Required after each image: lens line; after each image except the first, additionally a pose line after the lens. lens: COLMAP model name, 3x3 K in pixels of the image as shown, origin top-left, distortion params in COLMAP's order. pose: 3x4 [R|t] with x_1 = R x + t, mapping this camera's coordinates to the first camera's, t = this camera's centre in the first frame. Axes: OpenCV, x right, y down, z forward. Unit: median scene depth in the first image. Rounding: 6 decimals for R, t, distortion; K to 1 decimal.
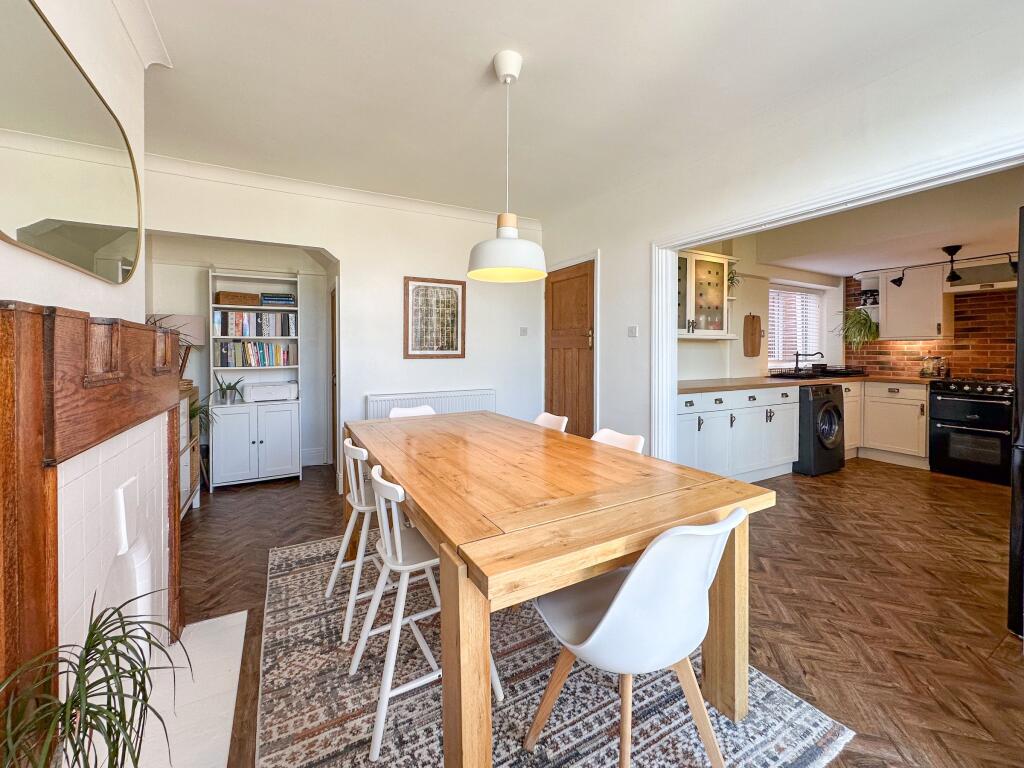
lens RADIAL K [[412.6, 0, 506.5], [0, 412.6, 352.3], [0, 0, 1]] dist [0.003007, 0.000472]
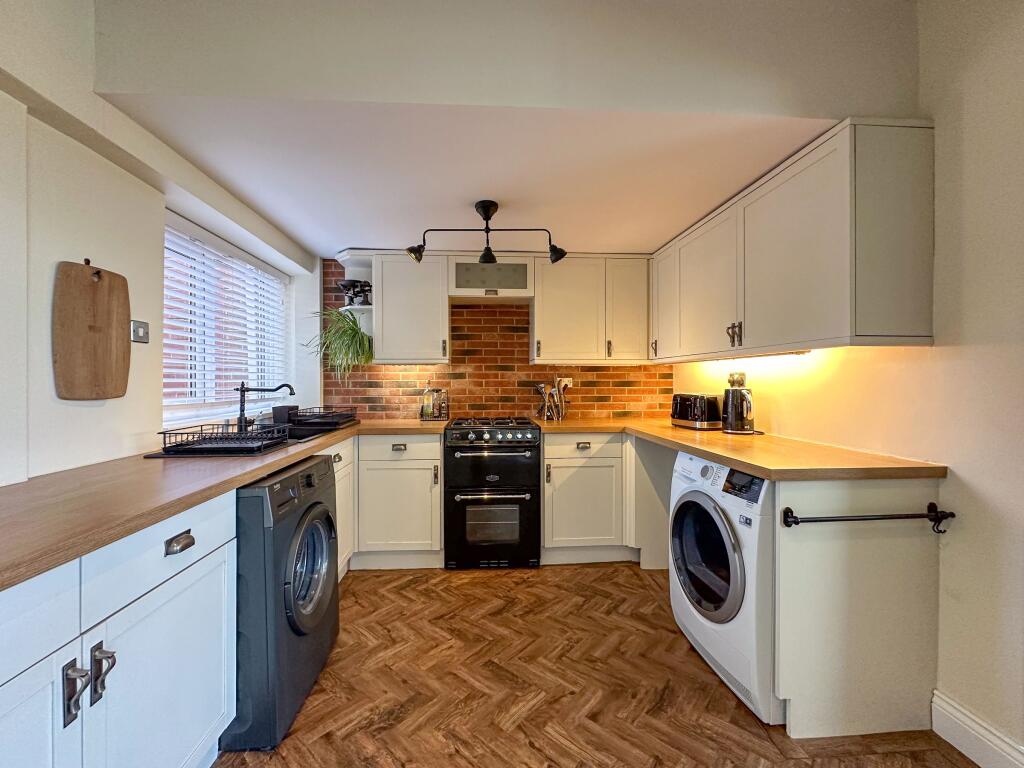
lens RADIAL K [[412.6, 0, 509.0], [0, 412.6, 382.1], [0, 0, 1]] dist [0.003007, 0.000472]
pose [[0.403680, -0.004126, 0.914891, 0.435857], [0.007627, 0.999970, 0.001144, -0.000881], [-0.914868, 0.006516, 0.403700, 0.587023]]
